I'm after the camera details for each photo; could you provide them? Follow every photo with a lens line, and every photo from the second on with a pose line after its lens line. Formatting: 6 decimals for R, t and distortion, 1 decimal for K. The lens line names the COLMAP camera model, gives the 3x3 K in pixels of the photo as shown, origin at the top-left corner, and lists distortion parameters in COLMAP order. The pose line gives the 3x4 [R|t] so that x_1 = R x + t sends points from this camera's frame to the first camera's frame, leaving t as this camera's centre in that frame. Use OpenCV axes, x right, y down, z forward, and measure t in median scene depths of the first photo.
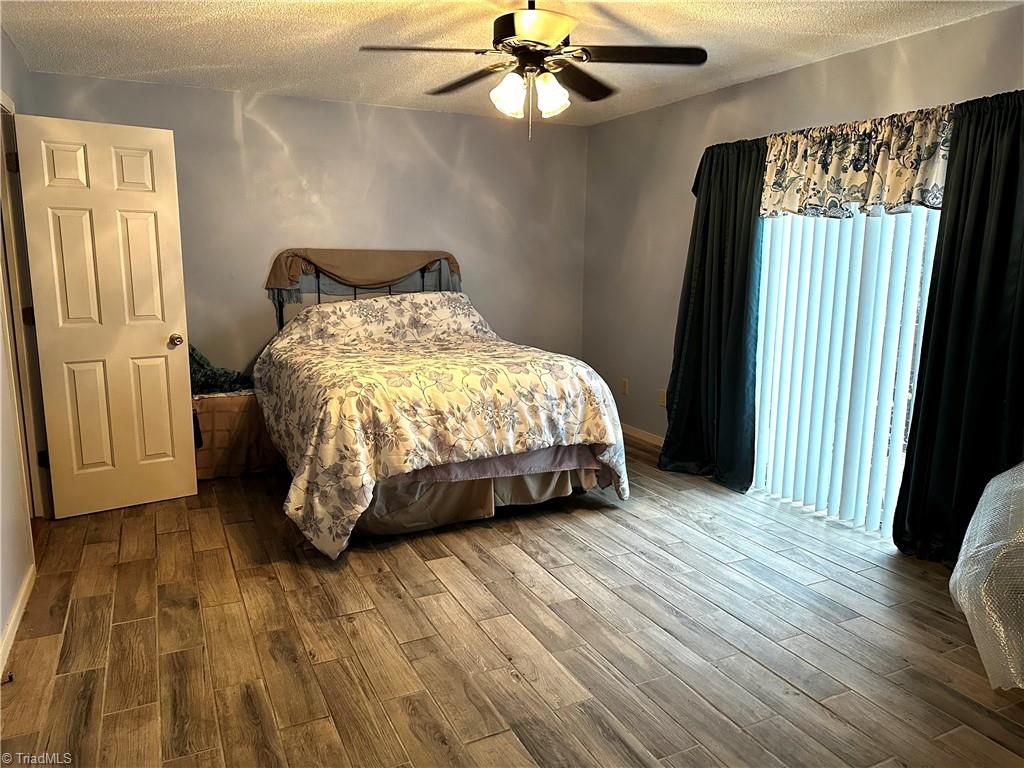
lens RADIAL K [[727.1, 0, 512.0], [0, 727.1, 384.0], [0, 0, 1]] dist [0.086746, -0.107943]
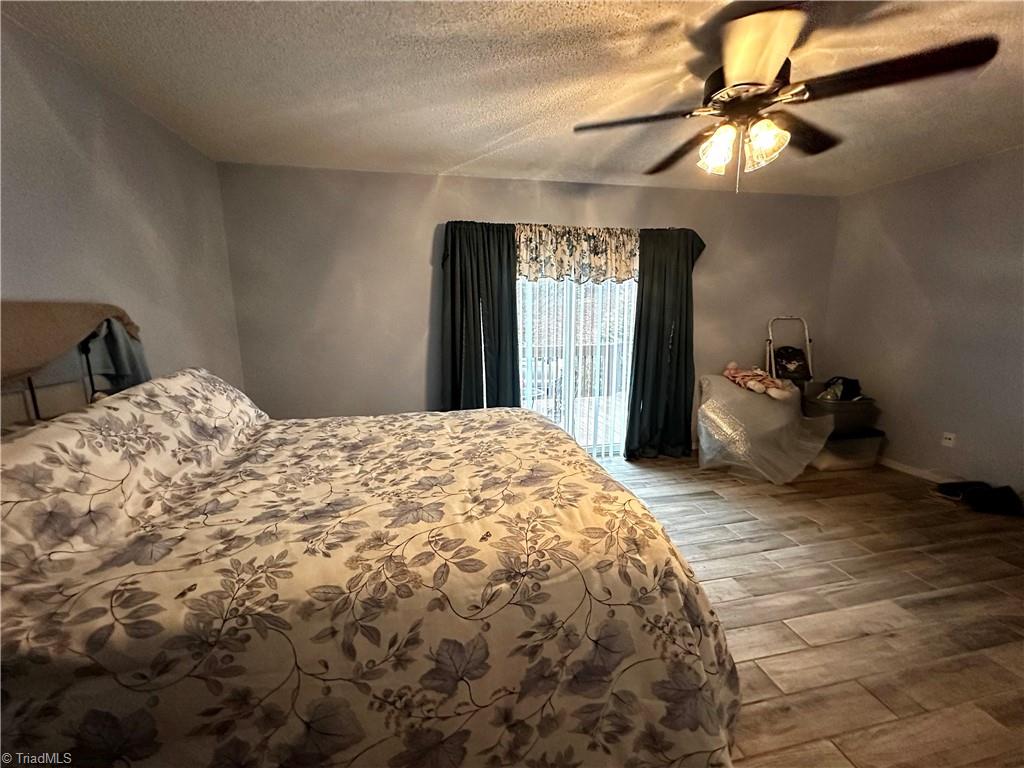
lens RADIAL K [[406.5, 0, 513.6], [0, 406.5, 388.9], [0, 0, 1]] dist [-0.001166, -0.000082]
pose [[0.248690, -0.190554, 0.949654, -0.451222], [0.180997, 0.972329, 0.147705, -0.144824], [-0.951521, 0.135152, 0.276298, 0.835509]]
